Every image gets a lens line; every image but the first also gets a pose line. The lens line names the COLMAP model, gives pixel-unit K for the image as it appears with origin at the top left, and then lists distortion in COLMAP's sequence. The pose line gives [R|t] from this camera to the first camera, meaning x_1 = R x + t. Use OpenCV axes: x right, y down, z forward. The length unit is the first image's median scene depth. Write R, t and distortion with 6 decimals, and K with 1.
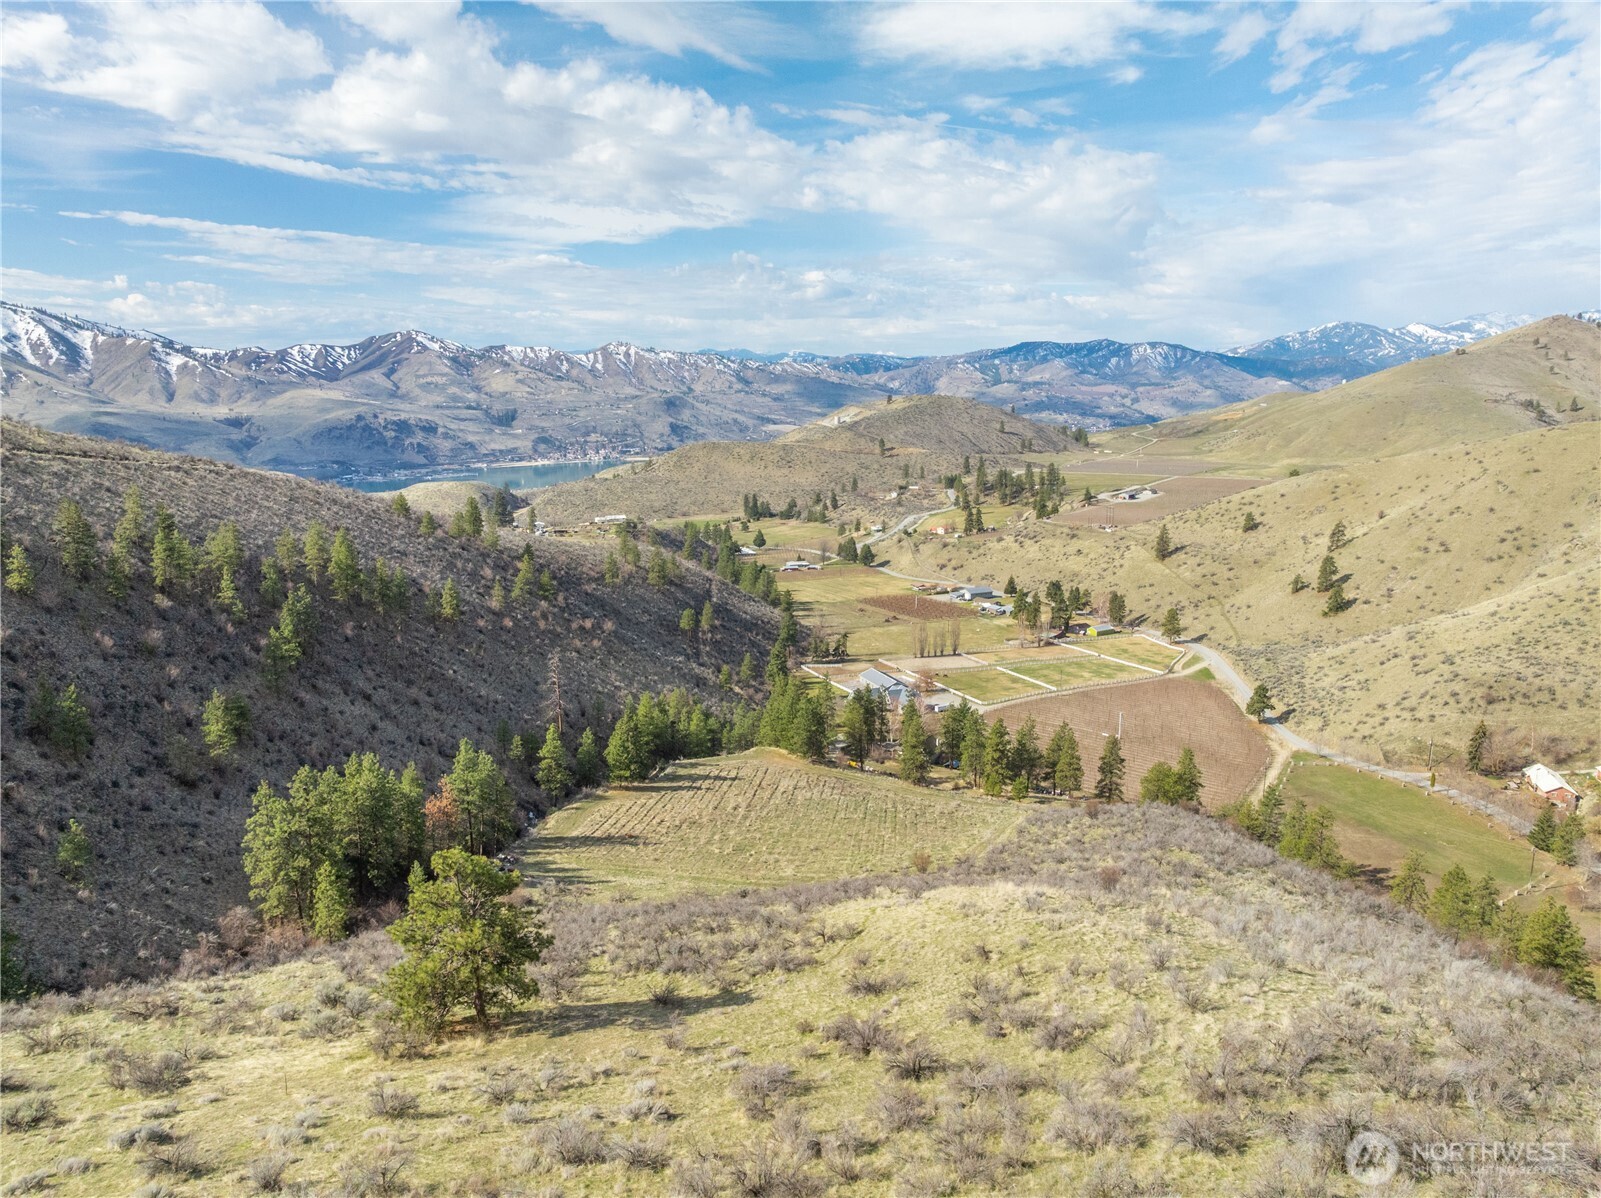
lens RADIAL K [[1127.5, 0, 803.1], [0, 1127.5, 599.2], [0, 0, 1]] dist [-0.038423, 0.000868]
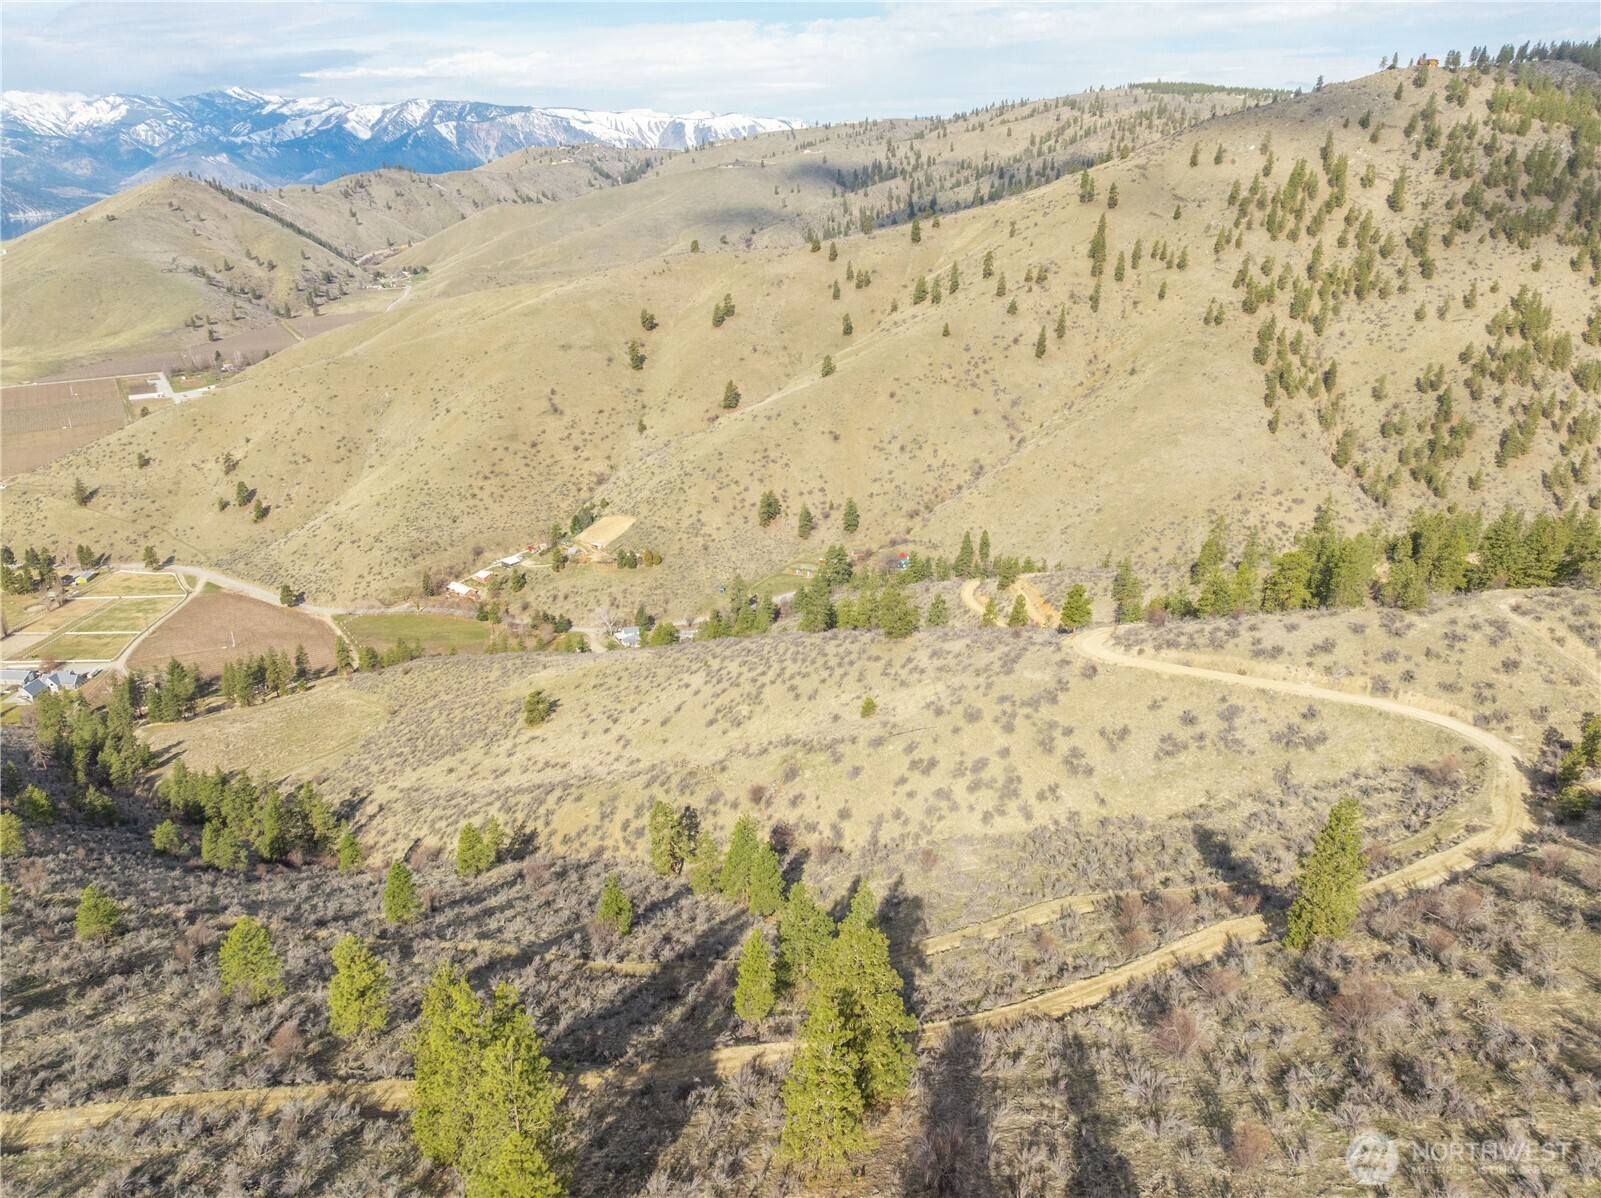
lens RADIAL K [[1127.0, 0, 800.5], [0, 1127.0, 599.0], [0, 0, 1]] dist [-0.036356, -0.000296]
pose [[0.429033, -0.332742, 0.839770, -0.224440], [0.173295, 0.942731, 0.285003, -0.082959], [-0.886510, 0.023252, 0.462125, -0.147131]]
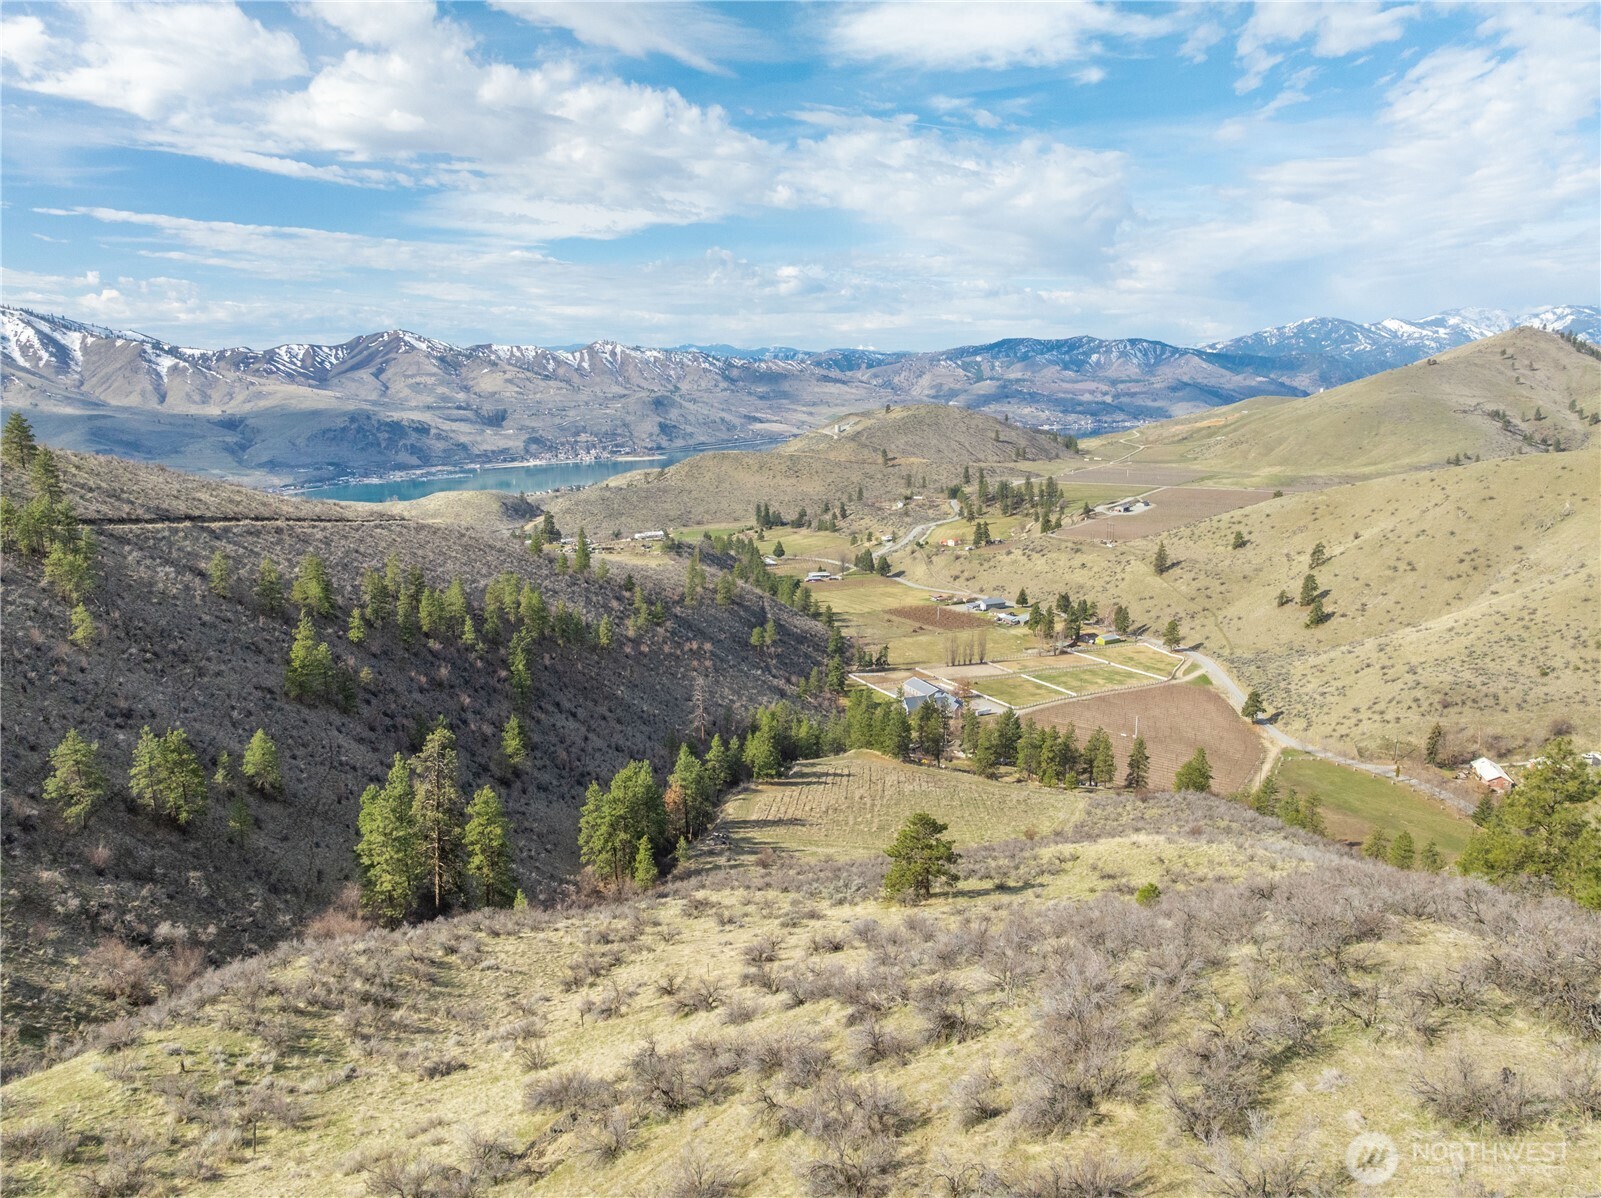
lens RADIAL K [[1127.5, 0, 803.1], [0, 1127.5, 599.2], [0, 0, 1]] dist [-0.038423, 0.000868]
pose [[0.999845, -0.005242, 0.016822, -0.028738], [0.005161, 0.999975, 0.004884, -0.009746], [-0.016848, -0.004796, 0.999847, -0.057256]]
